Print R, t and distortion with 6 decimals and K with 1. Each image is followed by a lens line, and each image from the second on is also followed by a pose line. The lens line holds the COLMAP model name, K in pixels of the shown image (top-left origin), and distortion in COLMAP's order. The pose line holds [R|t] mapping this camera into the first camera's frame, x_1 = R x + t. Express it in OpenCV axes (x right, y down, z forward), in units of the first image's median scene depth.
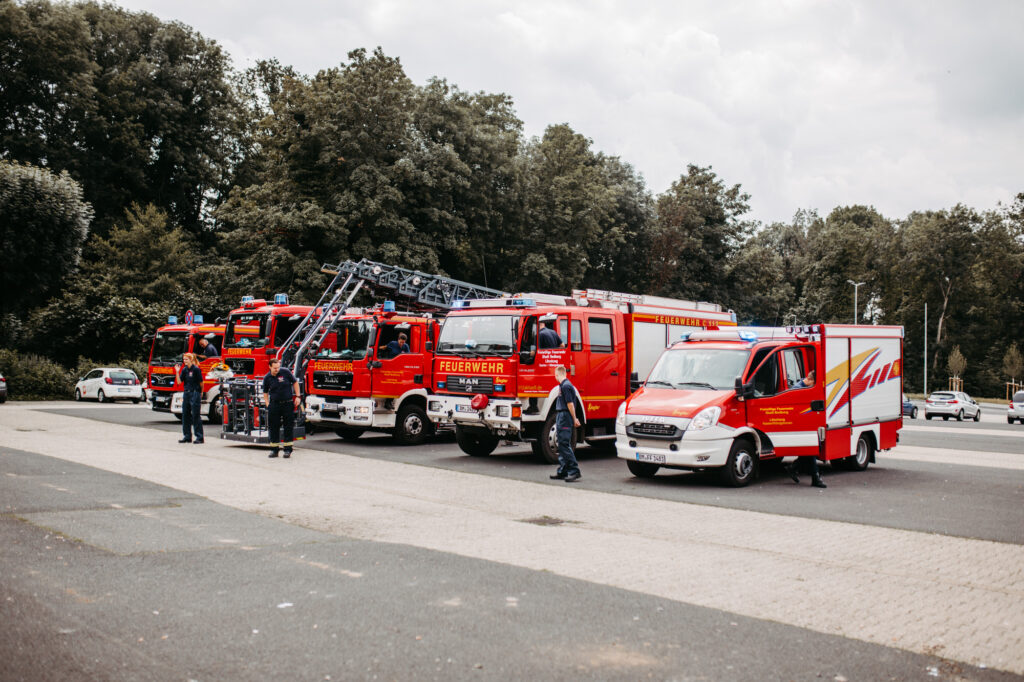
lens RADIAL K [[962.3, 0, 507.6], [0, 962.3, 342.8], [0, 0, 1]] dist [-0.029455, 0.000000]
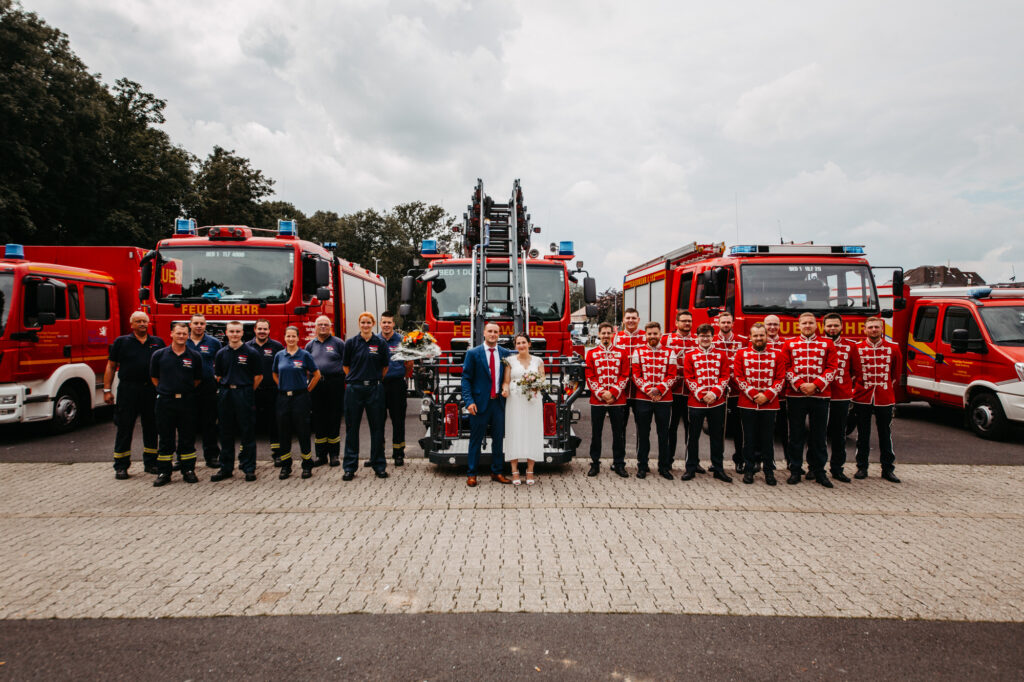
lens RADIAL K [[654.8, 0, 513.3], [0, 654.8, 340.1], [0, 0, 1]] dist [0.031111, -0.008383]
pose [[0.671079, -0.041621, 0.740216, -0.606938], [0.002773, 0.998557, 0.053632, 0.005092], [-0.741380, -0.033939, 0.670226, 0.817668]]
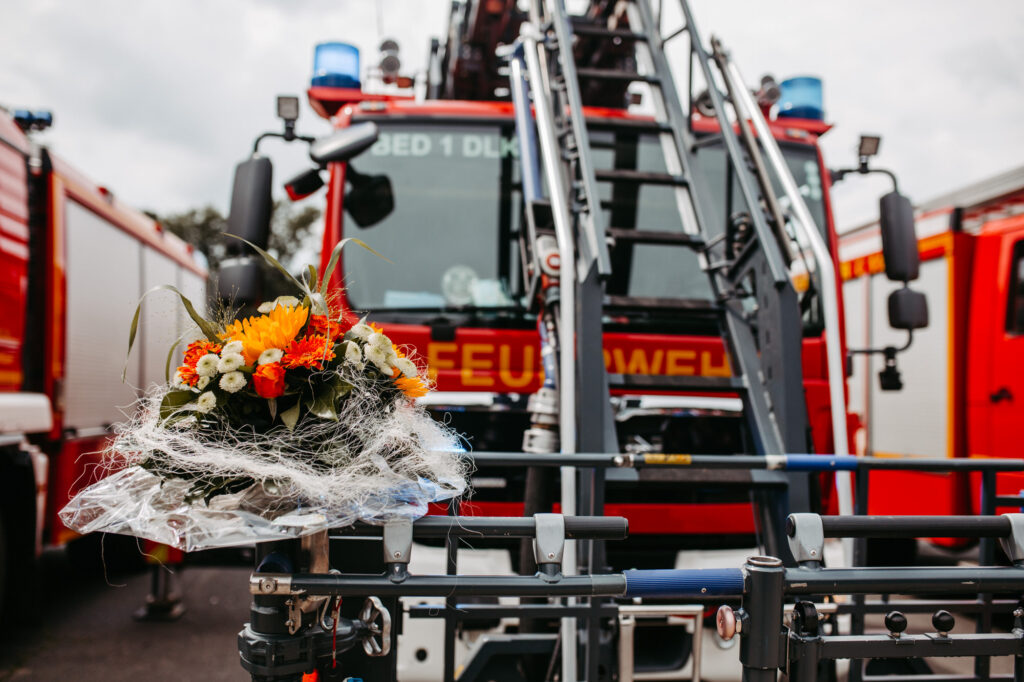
lens RADIAL K [[962.3, 0, 520.2], [0, 962.3, 335.9], [0, 0, 1]] dist [-0.029455, 0.000000]
pose [[0.590724, 0.037233, 0.806014, -0.384409], [-0.025015, 0.999300, -0.027829, 0.026391], [-0.806485, -0.003724, 0.591242, 1.089462]]
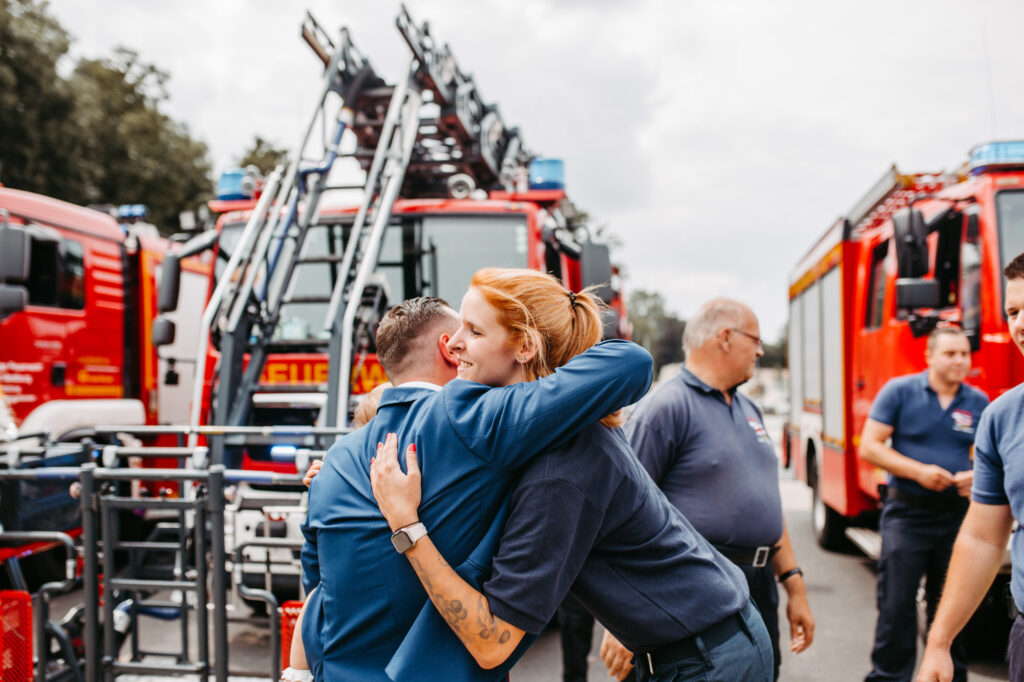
lens RADIAL K [[962.3, 0, 509.5], [0, 962.3, 344.8], [0, 0, 1]] dist [-0.029455, 0.000000]
pose [[0.803346, -0.000676, 0.595512, -0.356503], [0.011010, 0.999845, -0.013718, 0.021065], [-0.595411, 0.017577, 0.803229, 0.905005]]
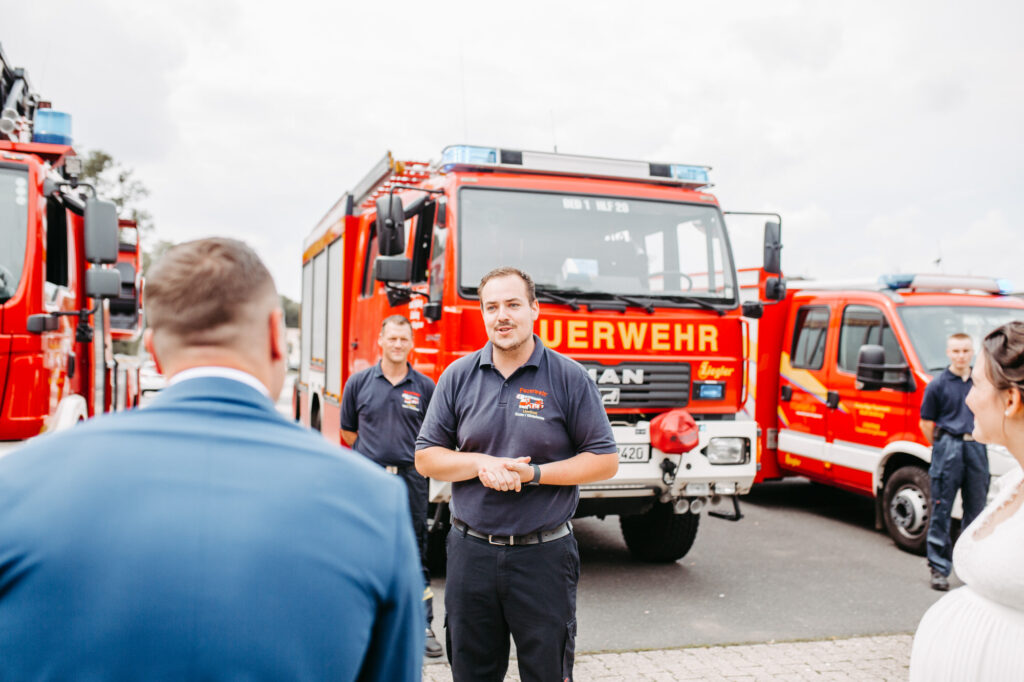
lens RADIAL K [[962.3, 0, 511.0], [0, 962.3, 344.7], [0, 0, 1]] dist [-0.029455, 0.000000]
pose [[0.438320, -0.014016, 0.898710, -0.374486], [-0.023140, 0.999371, 0.026872, 0.019826], [-0.898521, -0.032575, 0.437720, 0.875776]]
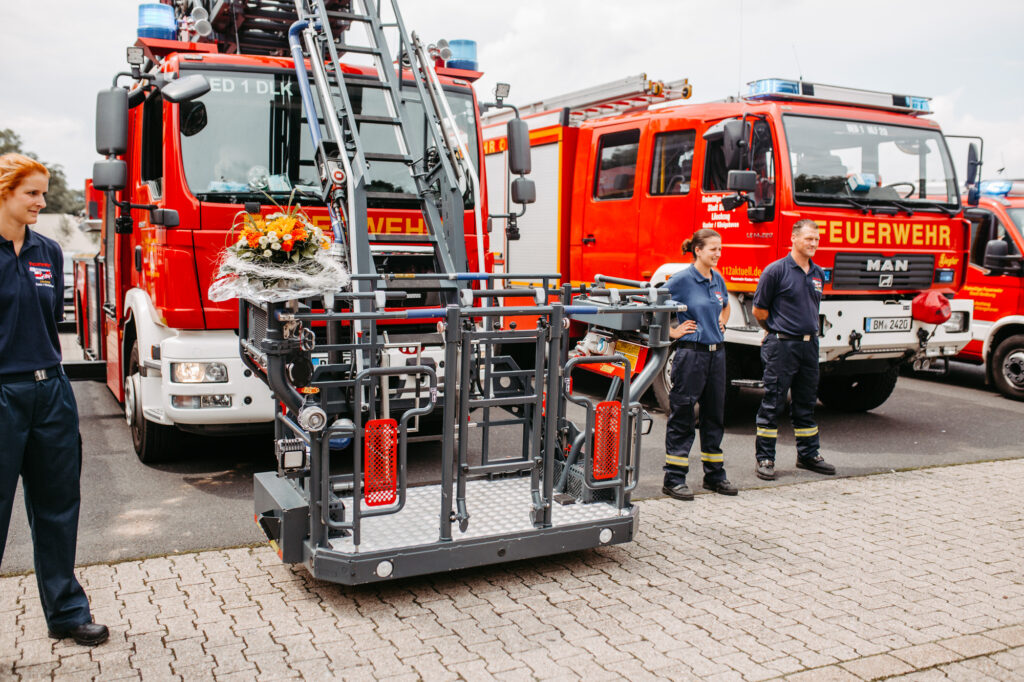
lens RADIAL K [[962.3, 0, 511.8], [0, 962.3, 341.4], [0, 0, 1]] dist [-0.029455, 0.000000]
pose [[0.287124, -0.120698, 0.950259, -0.530039], [-0.024688, 0.990768, 0.133302, 0.019560], [-0.957575, -0.061734, 0.281493, 1.038960]]
